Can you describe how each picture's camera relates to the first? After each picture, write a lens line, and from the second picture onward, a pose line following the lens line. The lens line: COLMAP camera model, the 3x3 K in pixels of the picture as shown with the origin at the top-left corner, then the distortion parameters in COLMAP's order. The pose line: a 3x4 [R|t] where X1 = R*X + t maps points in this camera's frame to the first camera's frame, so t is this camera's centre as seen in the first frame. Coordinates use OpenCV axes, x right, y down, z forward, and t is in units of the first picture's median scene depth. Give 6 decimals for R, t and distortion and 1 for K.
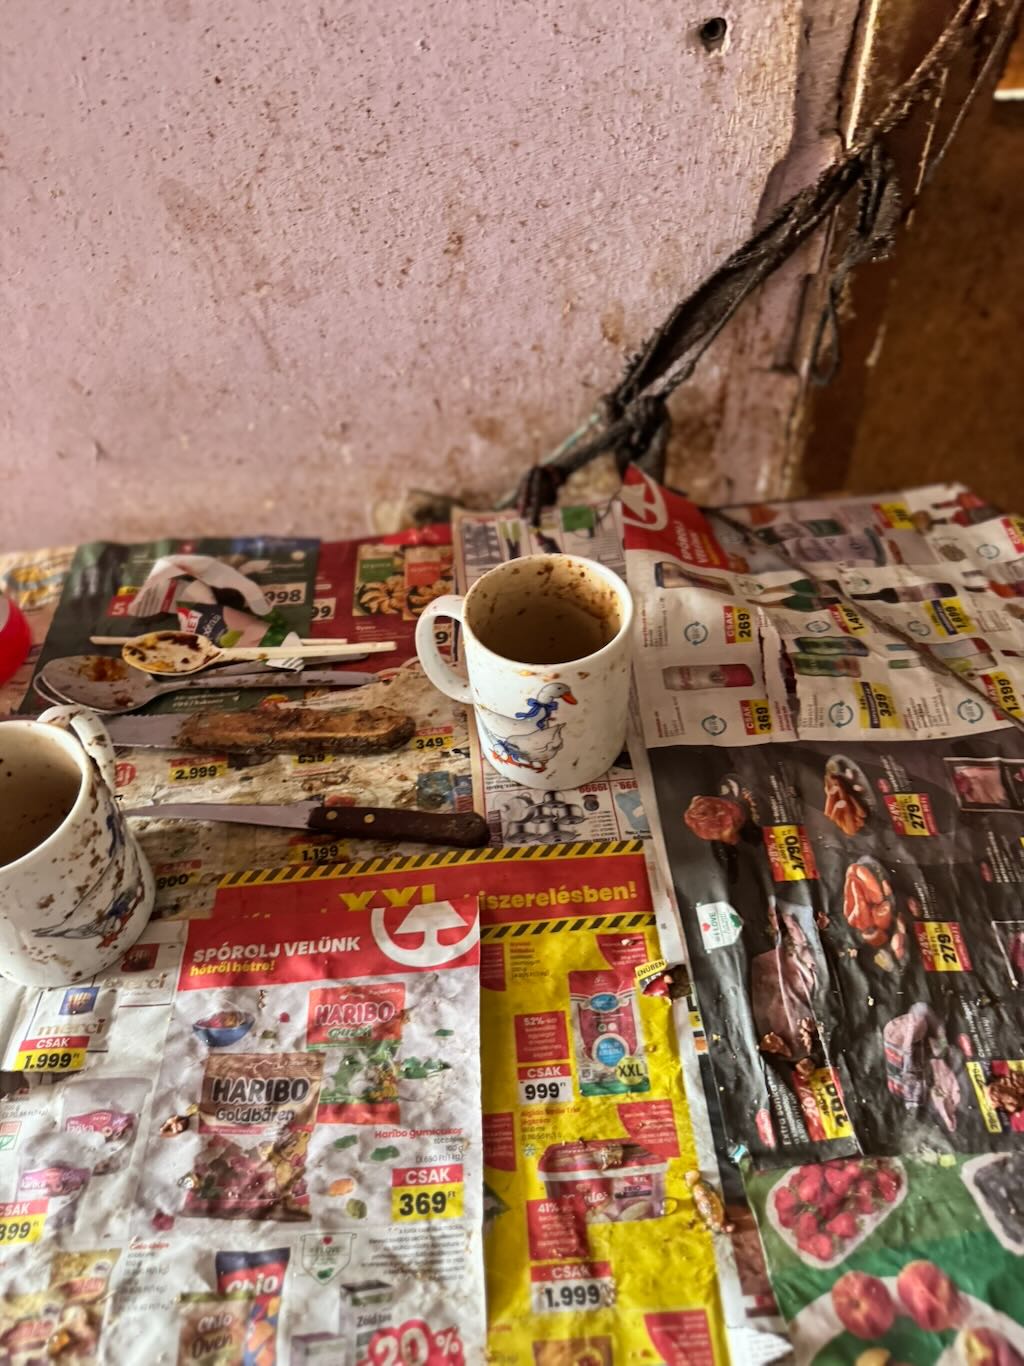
lens RADIAL K [[991.1, 0, 506.1], [0, 991.1, 675.7], [0, 0, 1]] dist [0.065977, -0.108114]
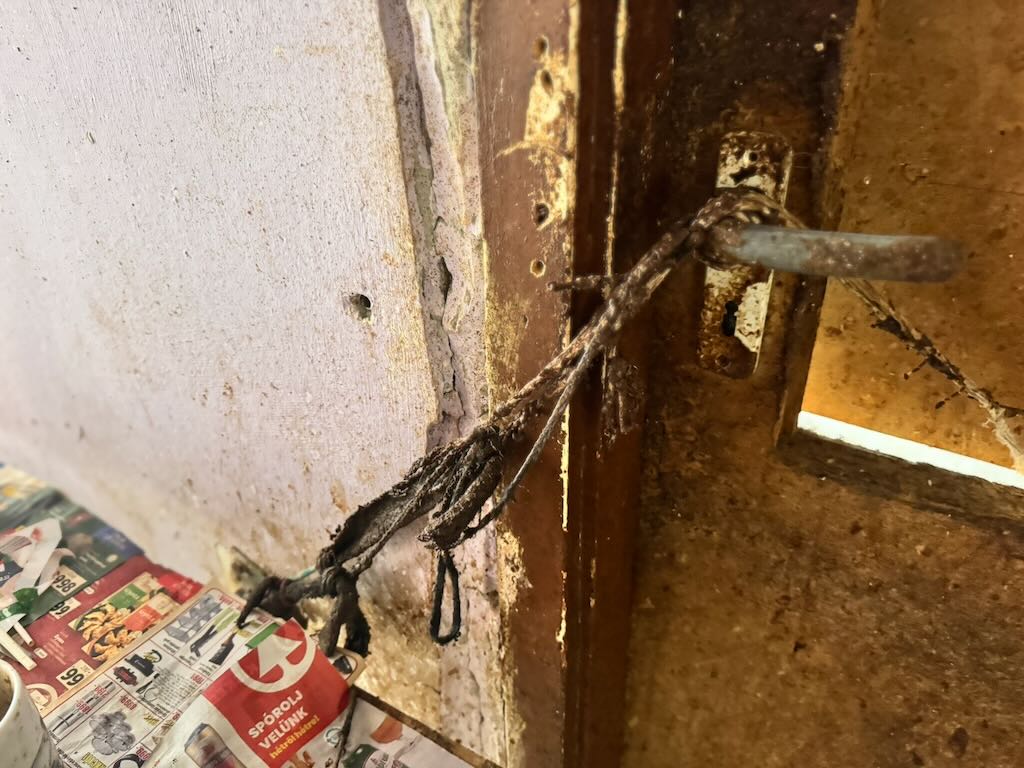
lens RADIAL K [[723.3, 0, 508.2], [0, 723.3, 377.9], [0, 0, 1]] dist [0.131969, -0.290933]
pose [[0.810260, 0.316072, -0.493536, 0.623036], [-0.452558, 0.872500, -0.184215, -0.401161], [0.372385, 0.372616, 0.849992, 0.320917]]
